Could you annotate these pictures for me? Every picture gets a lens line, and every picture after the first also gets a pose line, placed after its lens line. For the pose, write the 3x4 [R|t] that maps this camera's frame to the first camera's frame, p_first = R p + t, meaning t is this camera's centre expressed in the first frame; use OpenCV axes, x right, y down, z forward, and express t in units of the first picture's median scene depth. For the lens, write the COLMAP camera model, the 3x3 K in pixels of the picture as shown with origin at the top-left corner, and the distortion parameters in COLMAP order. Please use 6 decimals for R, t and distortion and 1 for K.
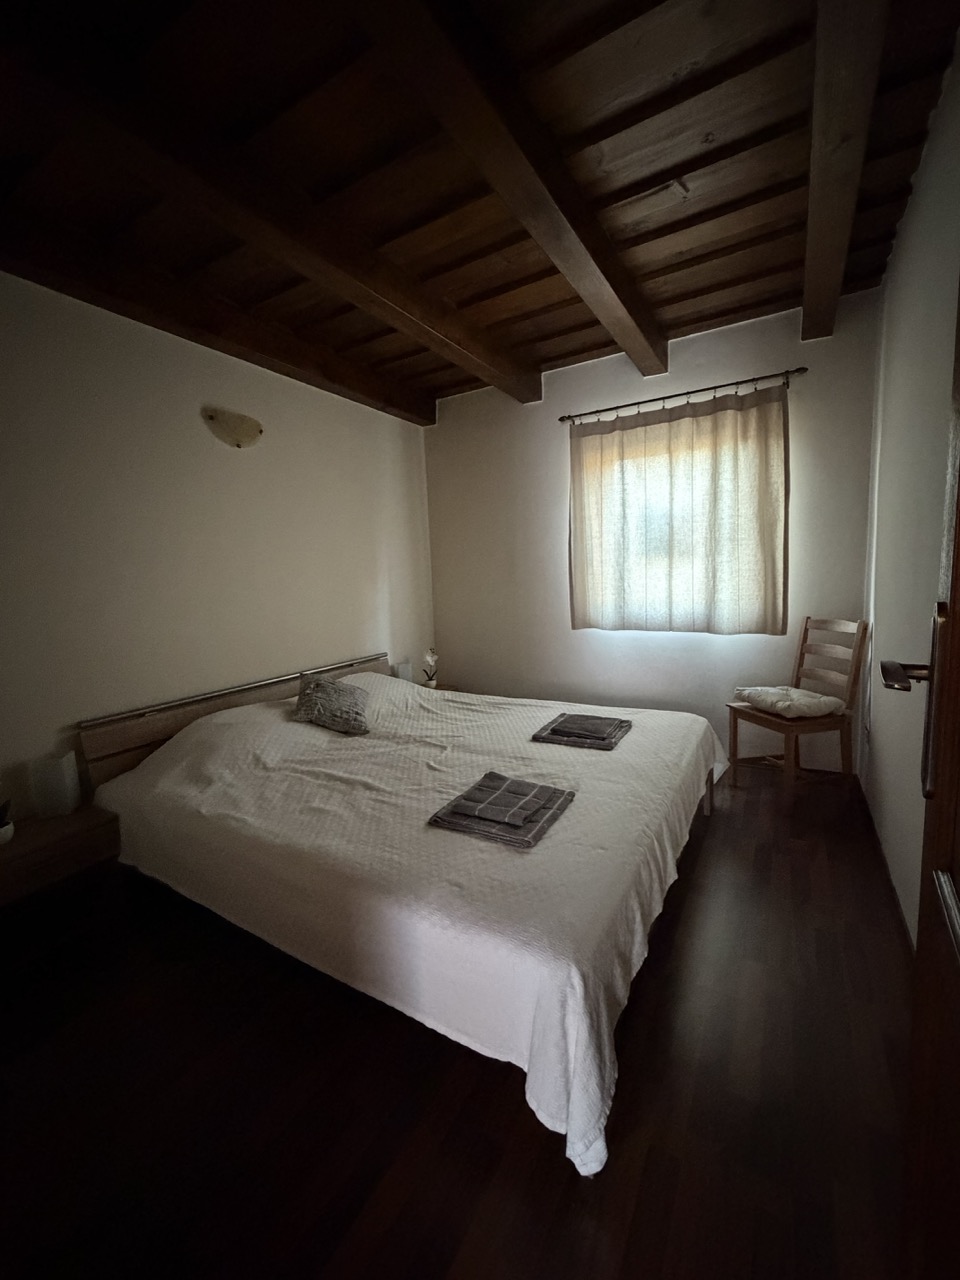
lens RADIAL K [[511.4, 0, 481.2], [0, 511.4, 631.4], [0, 0, 1]] dist [-0.001247, 0.000134]
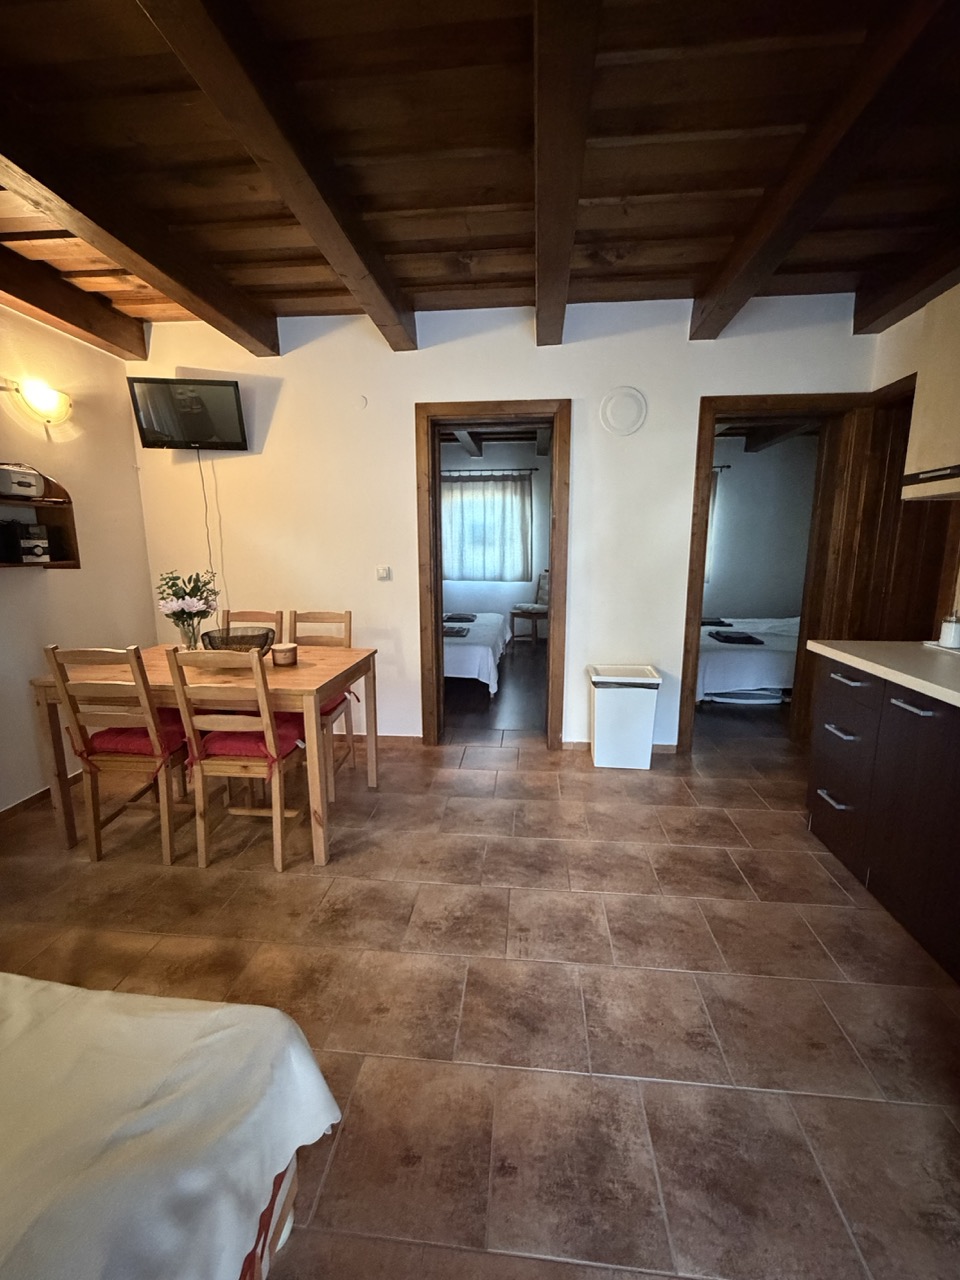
lens RADIAL K [[511.4, 0, 482.6], [0, 511.4, 635.4], [0, 0, 1]] dist [-0.001247, 0.000134]
pose [[0.904390, -0.038020, 0.425009, -0.568354], [0.013939, 0.998123, 0.059629, 0.102828], [-0.426479, -0.048004, 0.903223, -0.956696]]
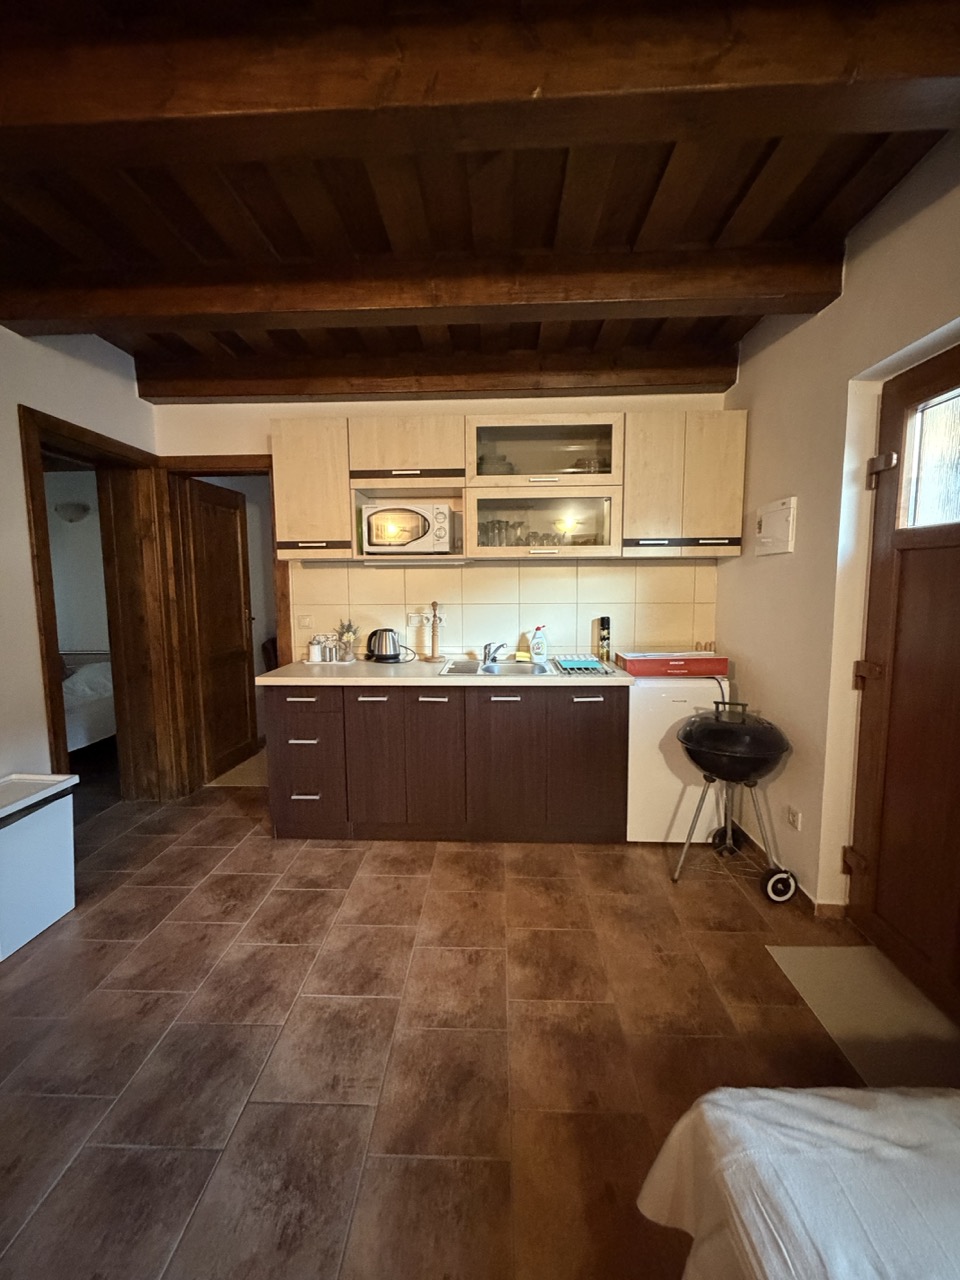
lens RADIAL K [[511.4, 0, 481.9], [0, 511.4, 633.0], [0, 0, 1]] dist [-0.001247, 0.000134]
pose [[-0.480055, -0.044750, 0.876096, -0.739520], [0.118382, 0.986258, 0.115244, 0.036313], [-0.869214, 0.159038, -0.468160, -0.432464]]
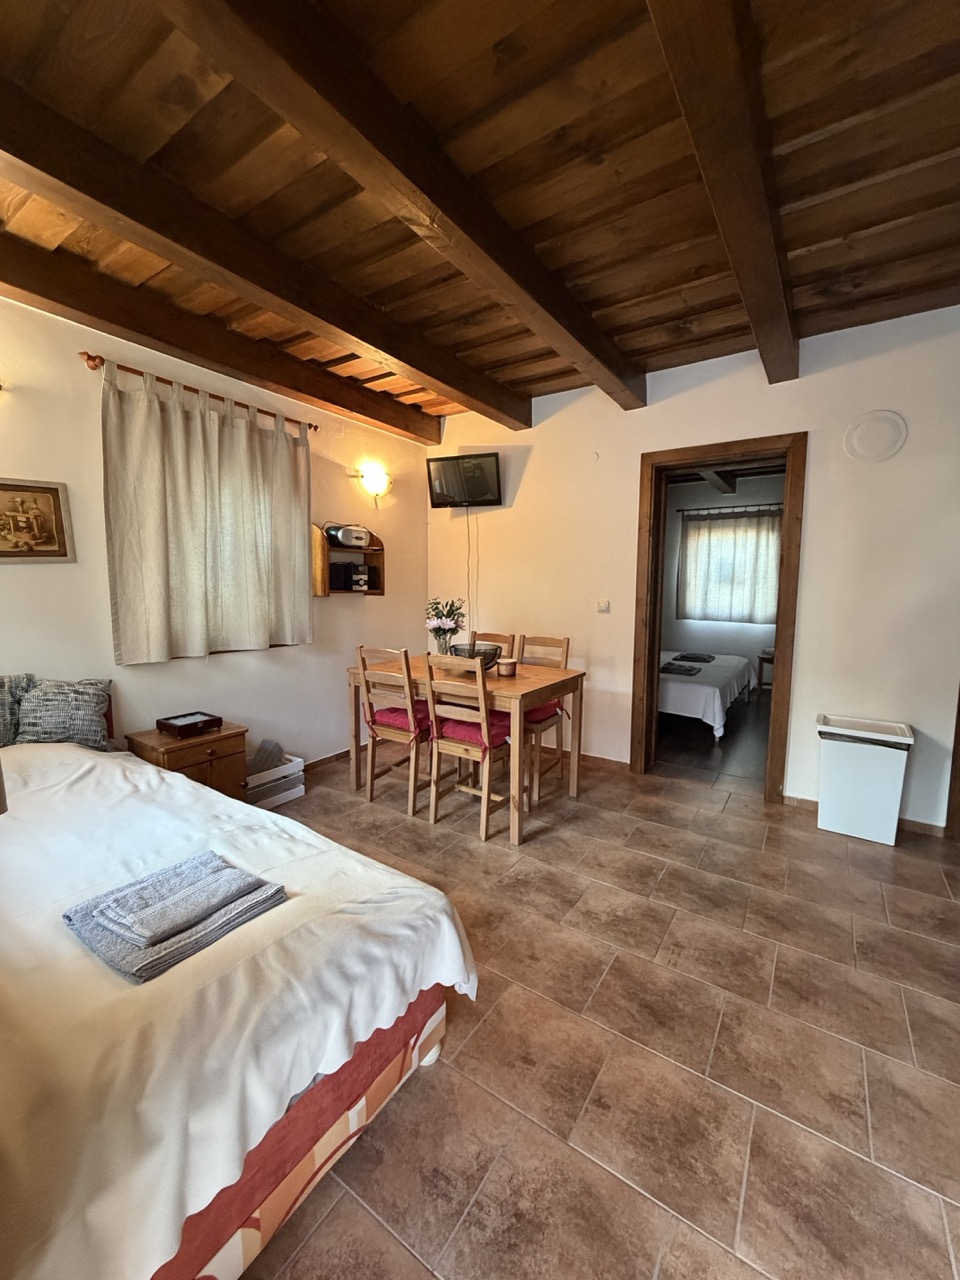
lens RADIAL K [[511.4, 0, 481.6], [0, 511.4, 635.6], [0, 0, 1]] dist [-0.001247, 0.000134]
pose [[0.997270, 0.052225, -0.052207, -0.511529], [-0.052655, 0.998589, -0.006880, 0.123469], [0.051774, 0.009610, 0.998613, -1.084783]]
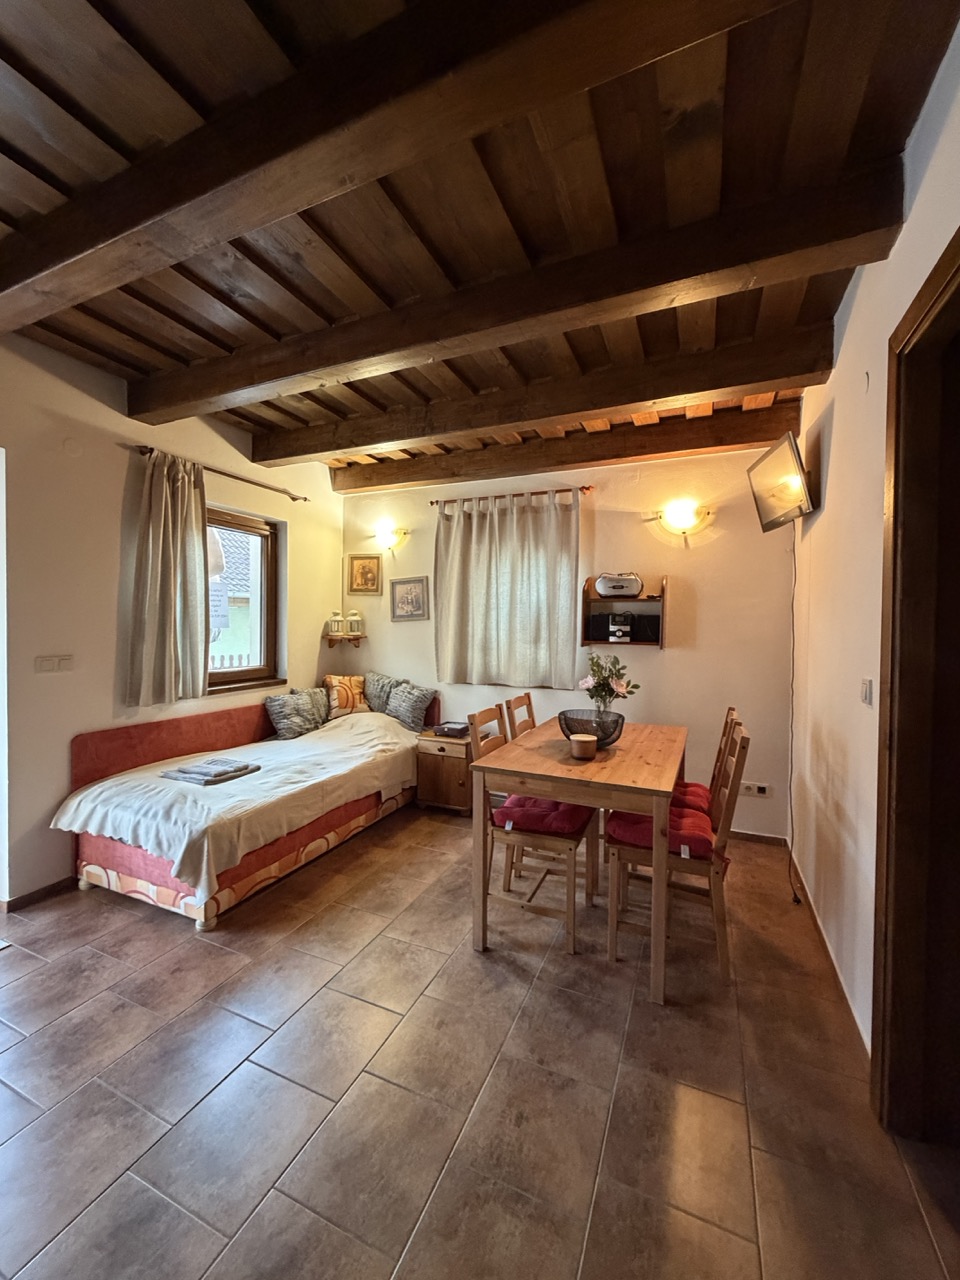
lens RADIAL K [[511.4, 0, 478.9], [0, 511.4, 635.4], [0, 0, 1]] dist [-0.001247, 0.000134]
pose [[0.116130, 0.059270, -0.991464, 0.177938], [-0.126330, 0.990992, 0.044445, 0.004768], [0.985167, 0.120091, 0.122571, -0.379486]]
